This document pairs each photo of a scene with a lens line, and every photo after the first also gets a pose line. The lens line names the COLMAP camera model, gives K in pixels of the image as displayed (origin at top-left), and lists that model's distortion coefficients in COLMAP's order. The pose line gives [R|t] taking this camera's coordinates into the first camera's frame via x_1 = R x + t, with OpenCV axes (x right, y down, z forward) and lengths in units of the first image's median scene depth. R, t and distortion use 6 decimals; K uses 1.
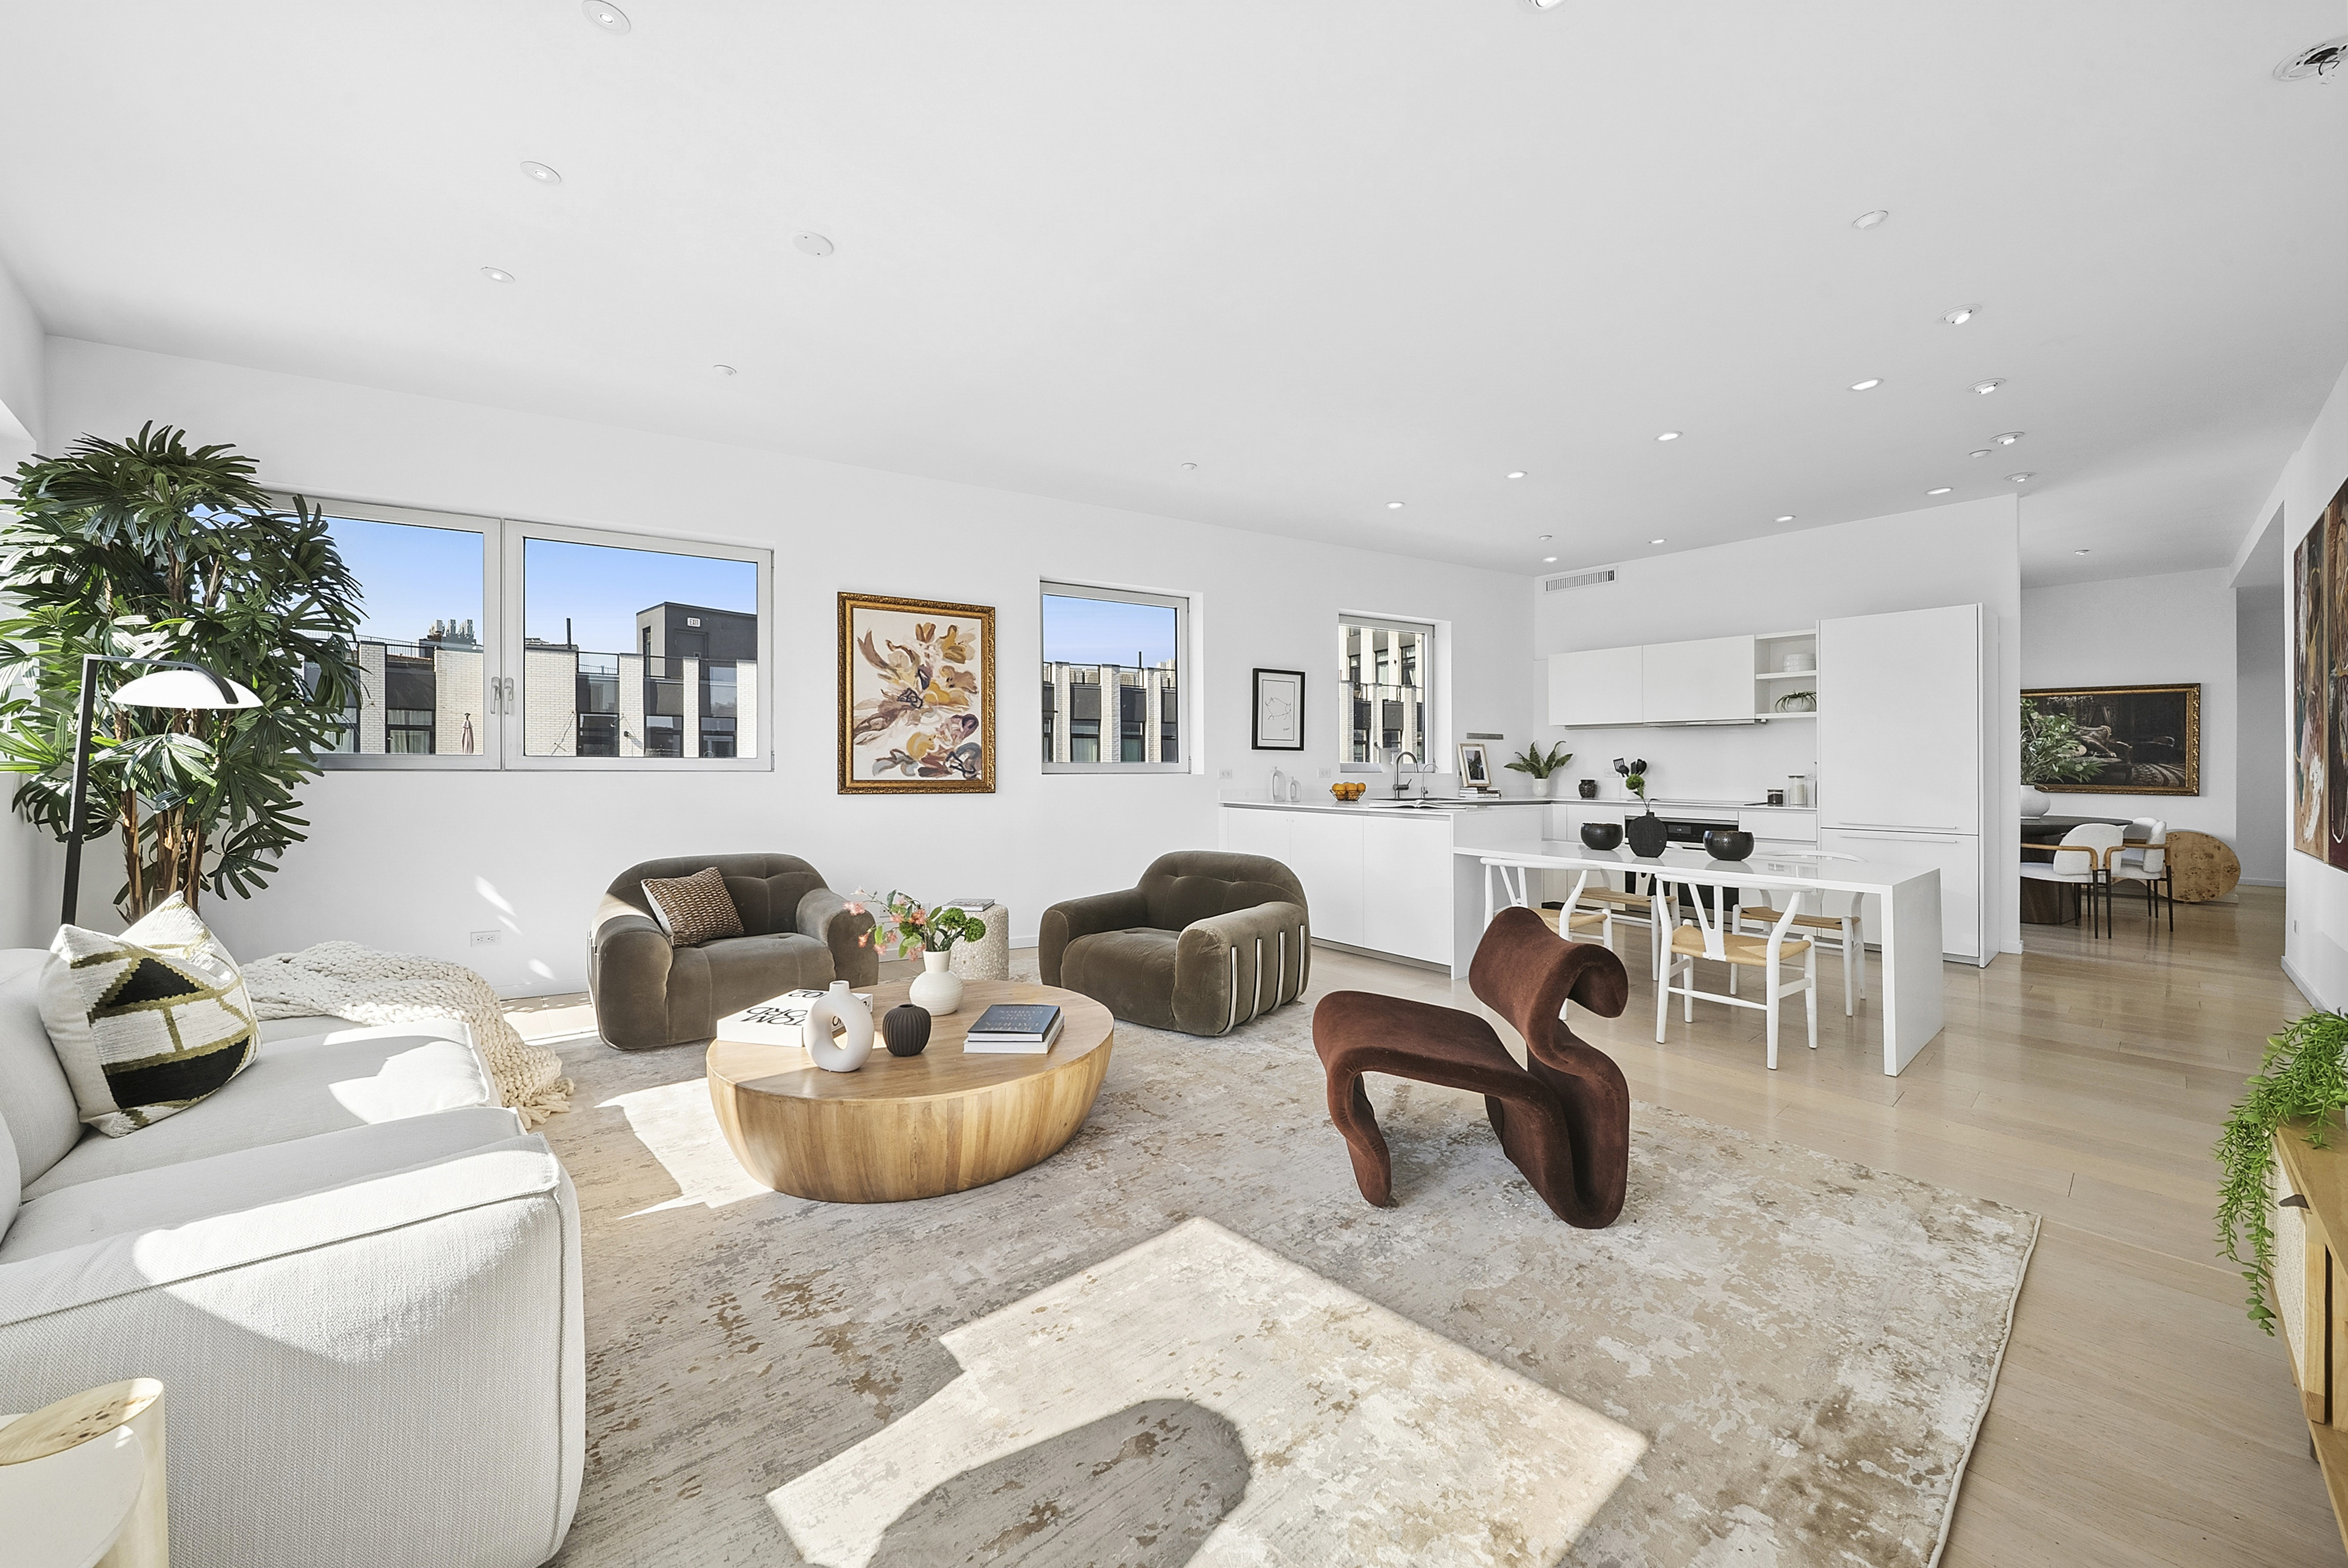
lens RADIAL K [[903.5, 0, 1179.8], [0, 903.5, 763.0], [0, 0, 1]] dist [0.000091, -0.000026]
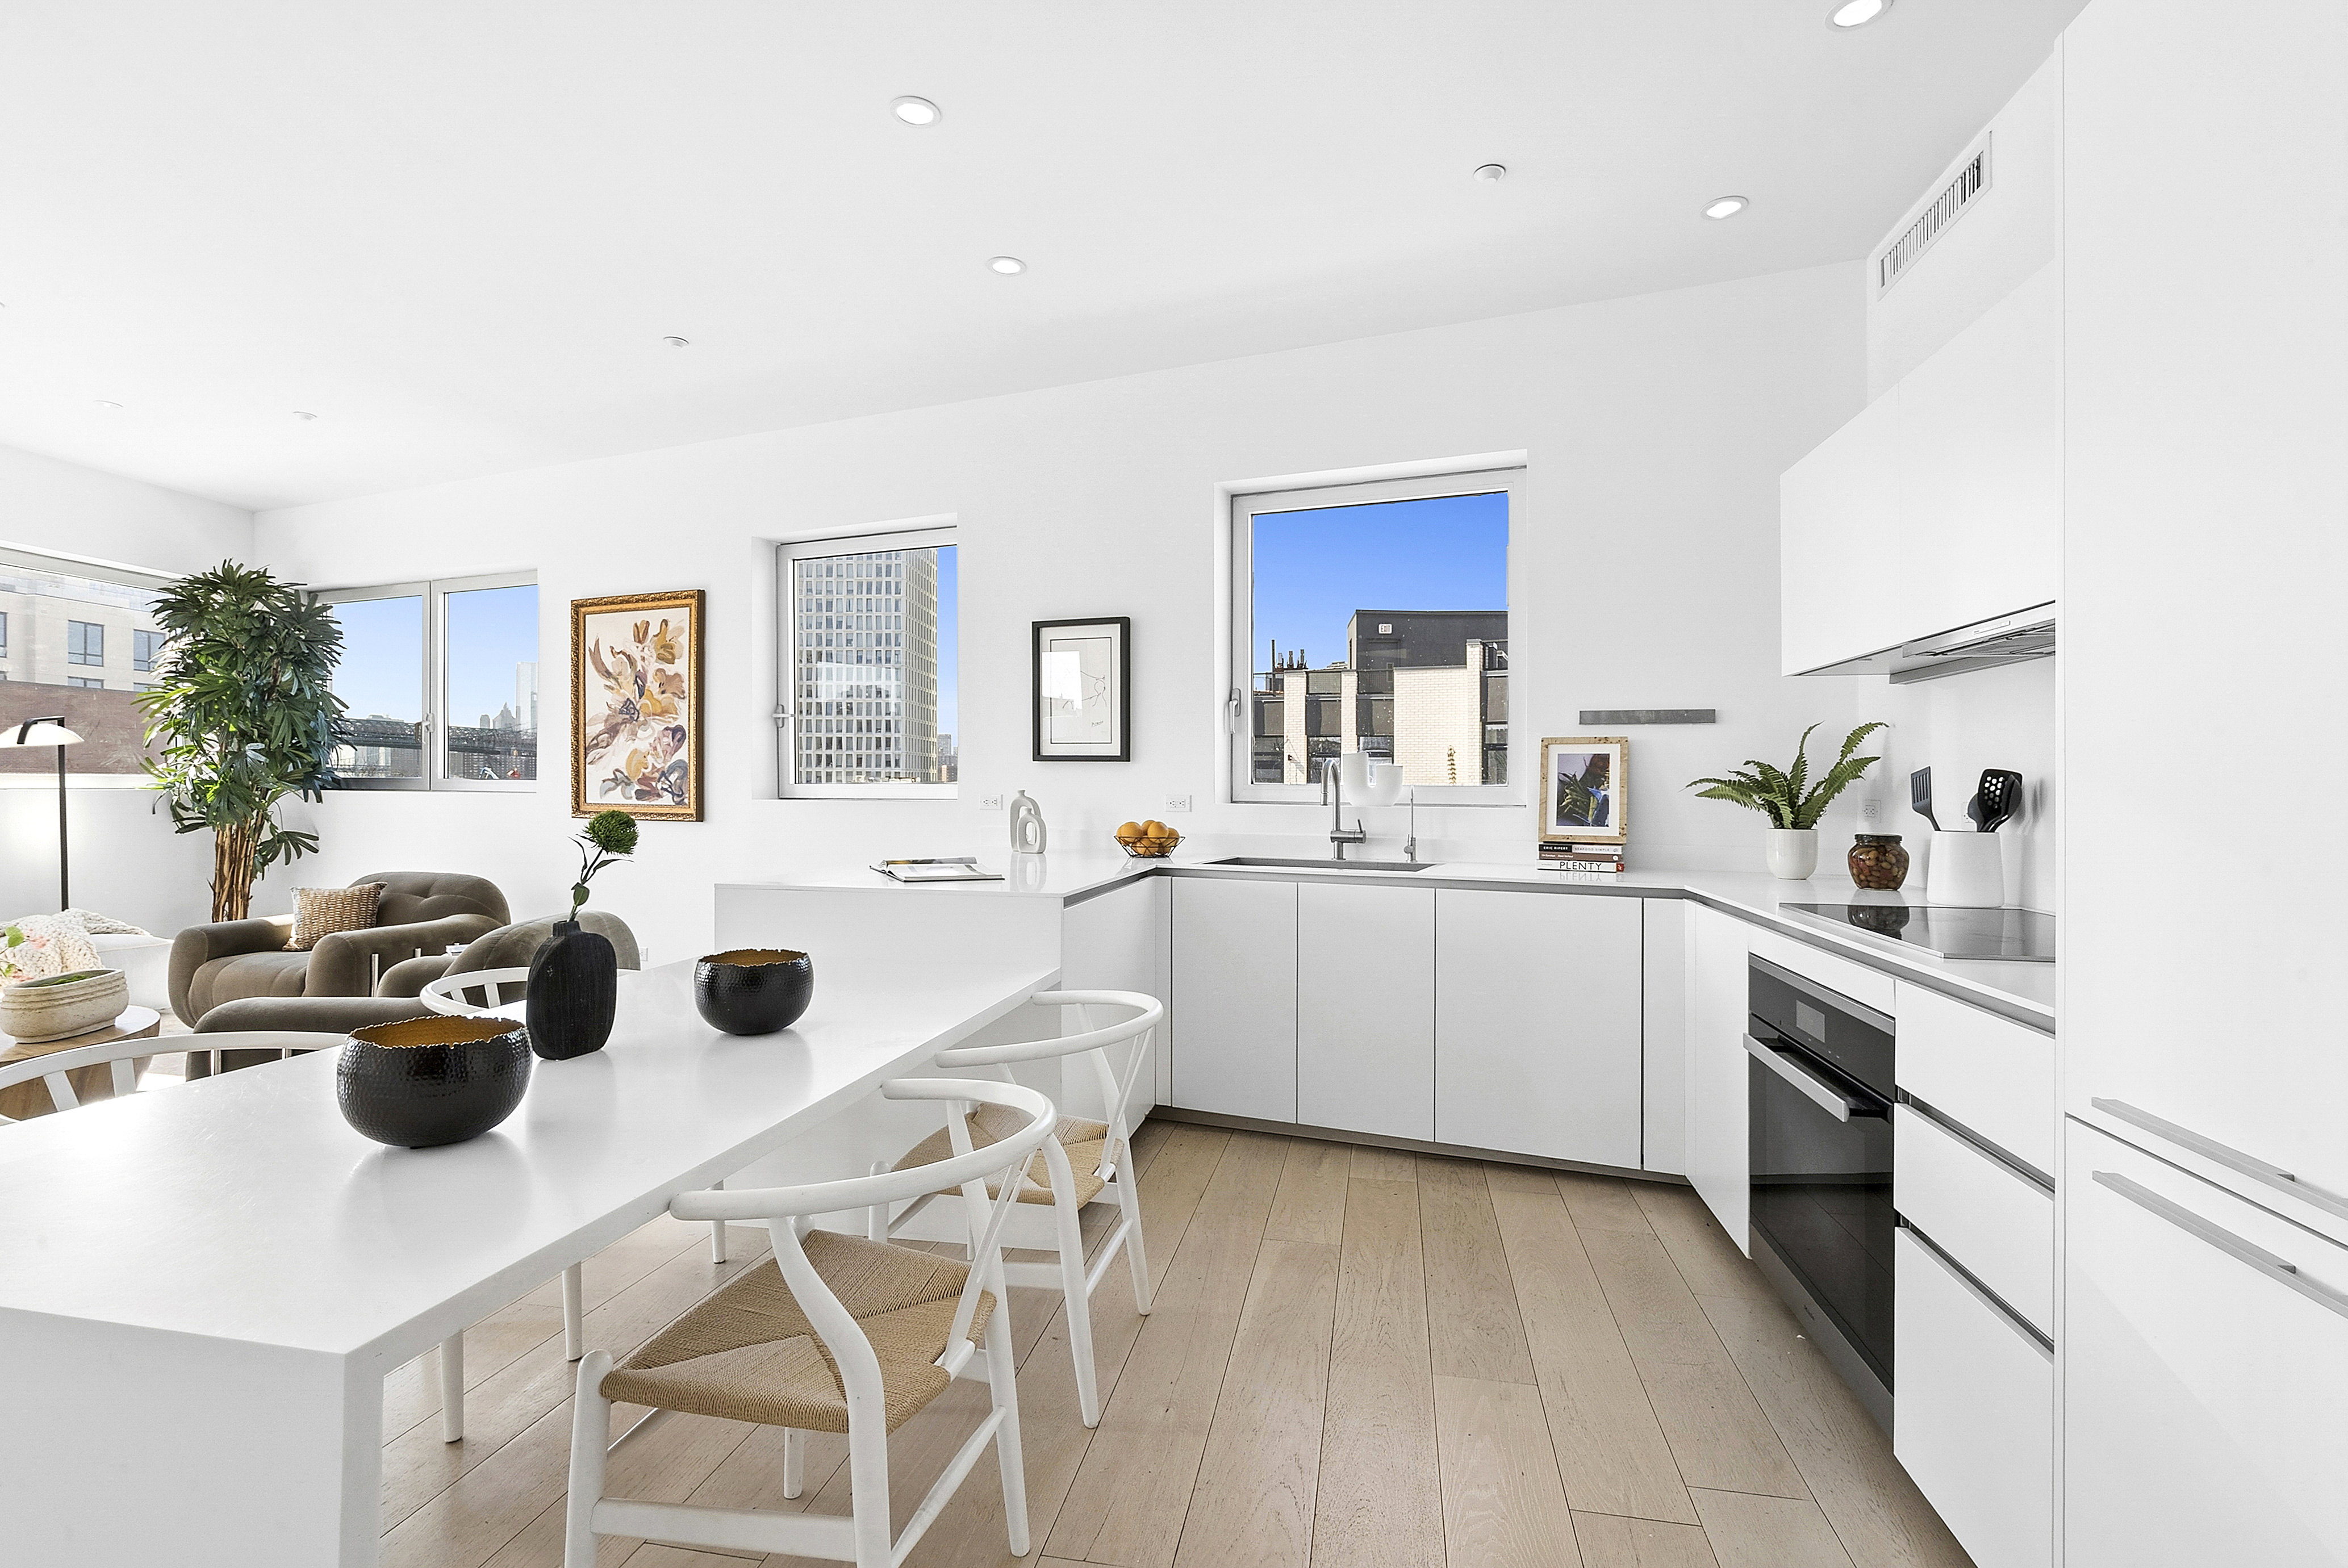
lens RADIAL K [[1126.4, 0, 1168.1], [0, 1126.4, 789.3], [0, 0, 1]] dist [-0.005509, -0.000036]
pose [[0.593352, 0.000339, -0.804943, 0.699037], [-0.001800, 0.999998, -0.000905, 0.003720], [0.804941, 0.001986, 0.593351, 0.616193]]
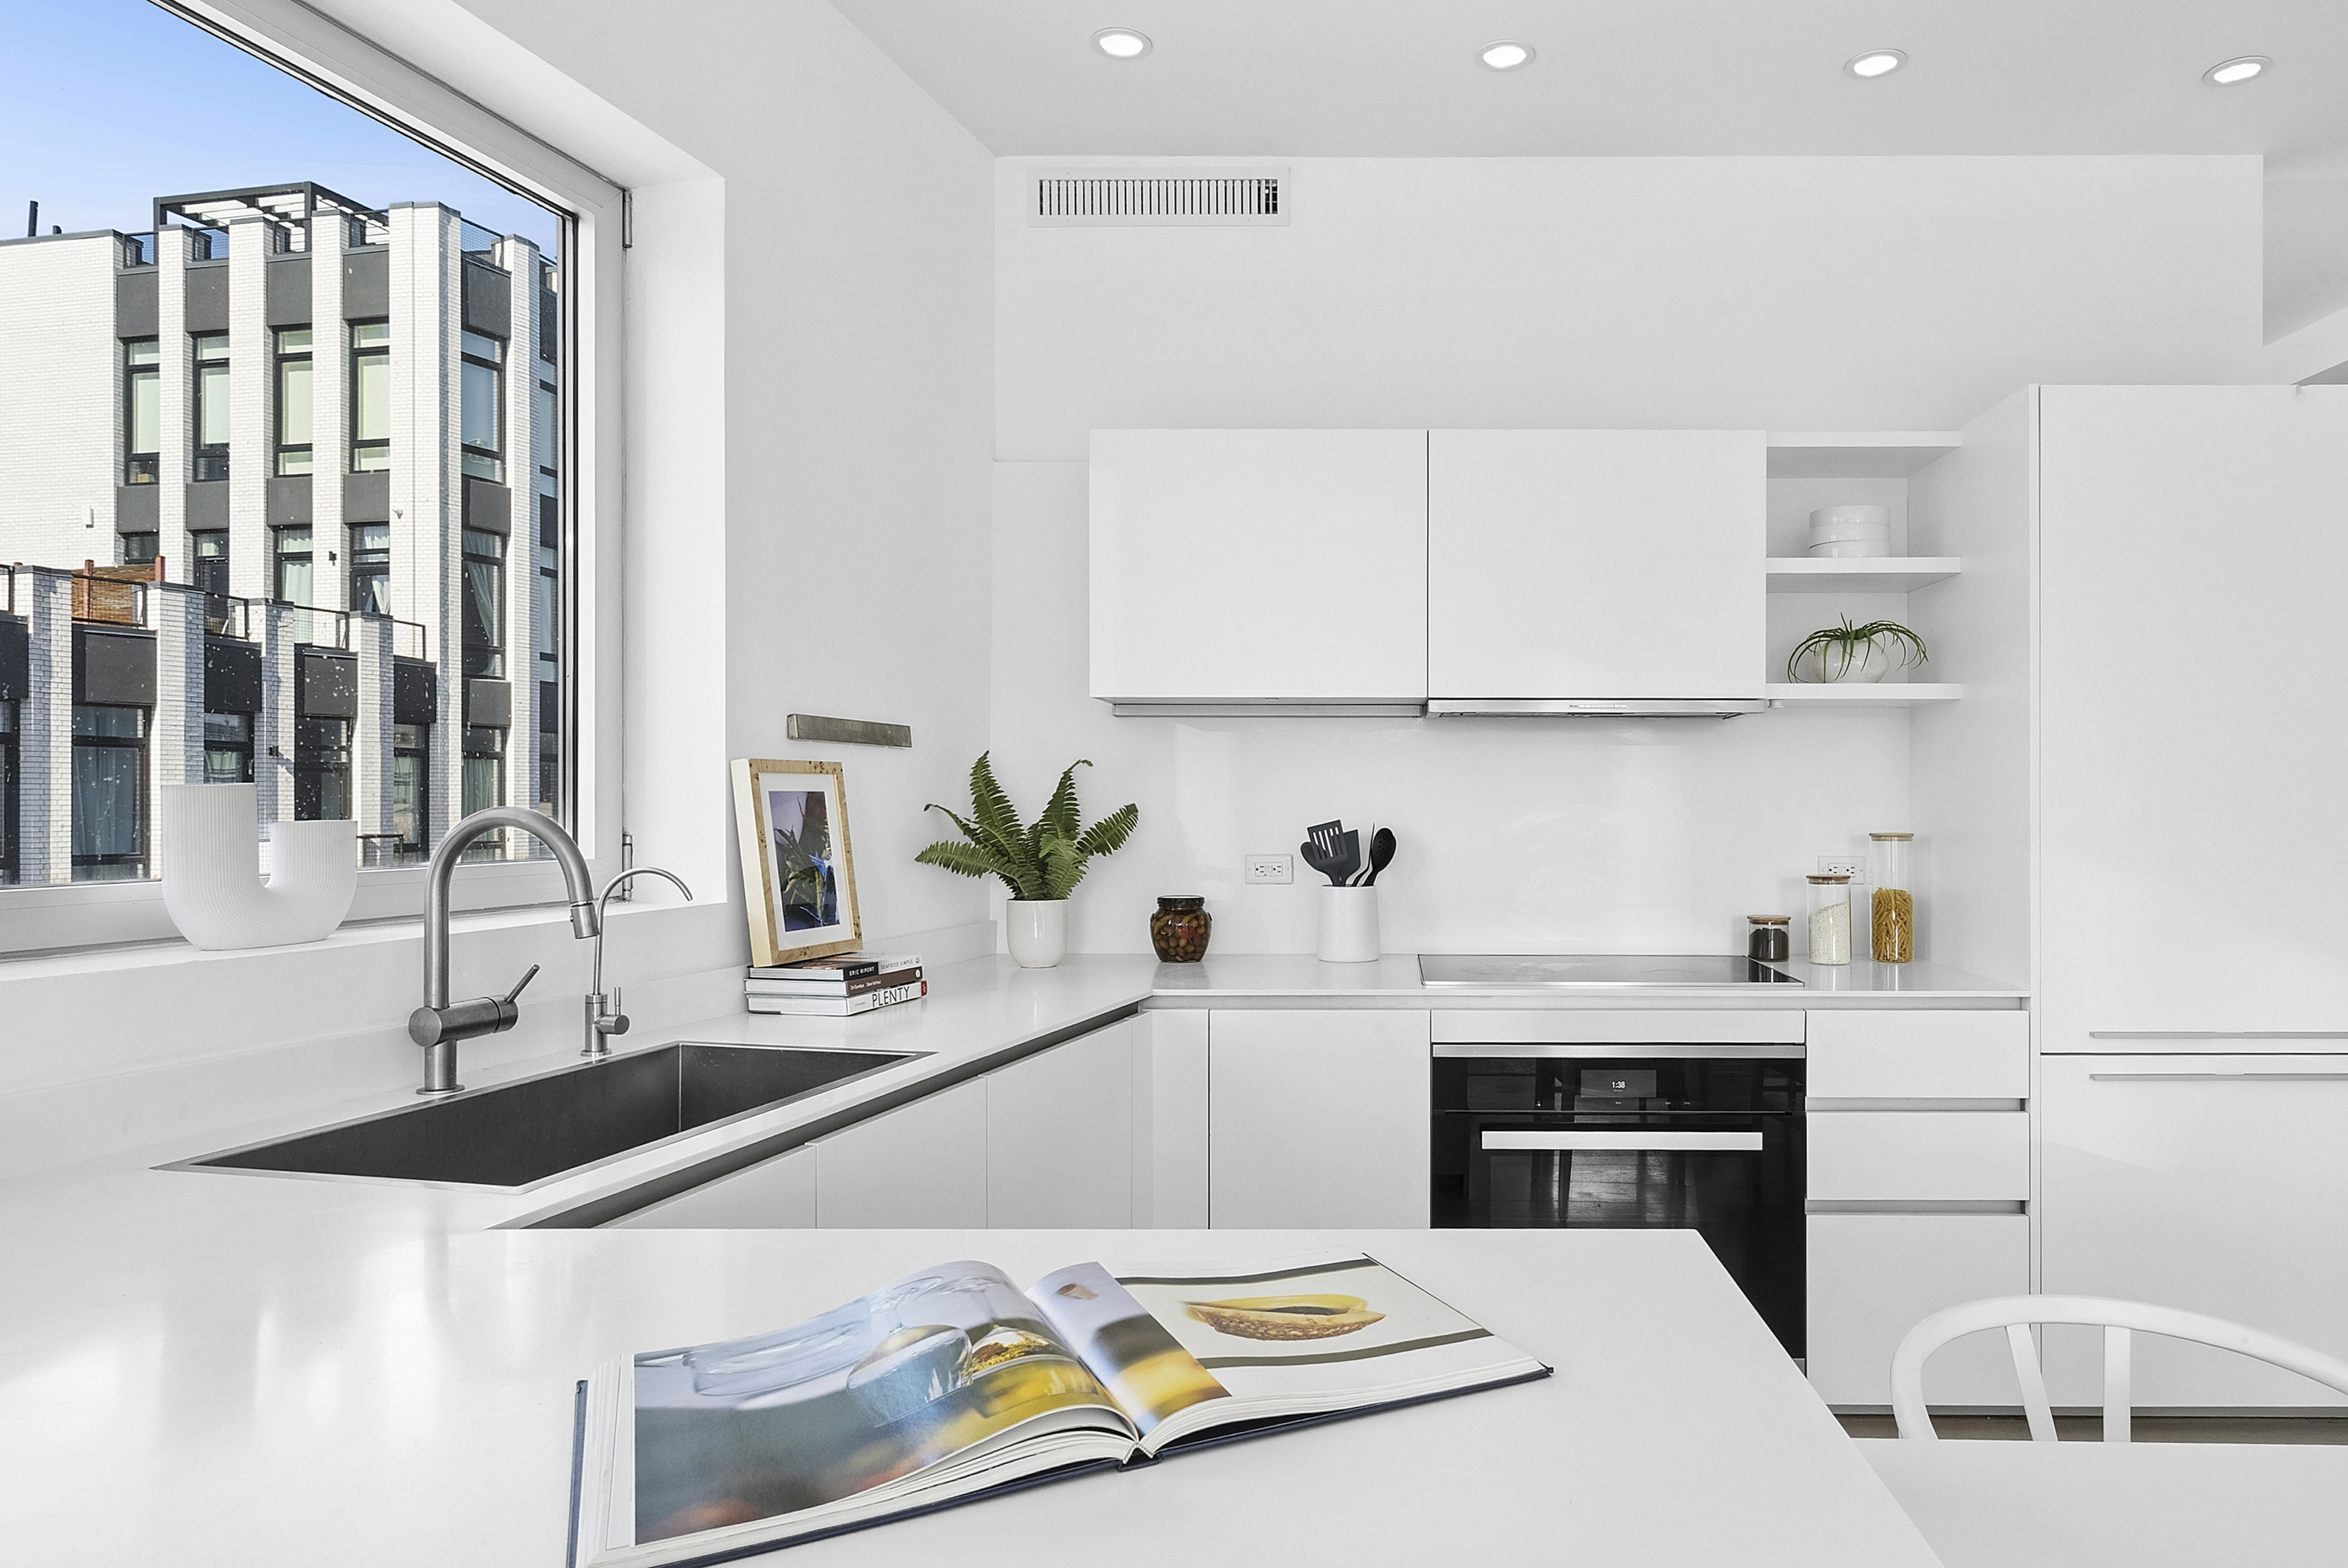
lens RADIAL K [[1377.8, 0, 1301.4], [0, 1377.8, 756.9], [0, 0, 1]] dist [-0.020759, 0.000118]
pose [[0.649616, 0.024229, 0.759877, 0.164979], [-0.003196, 0.999570, -0.029140, -0.014234], [-0.760256, 0.016501, 0.649414, 0.772585]]
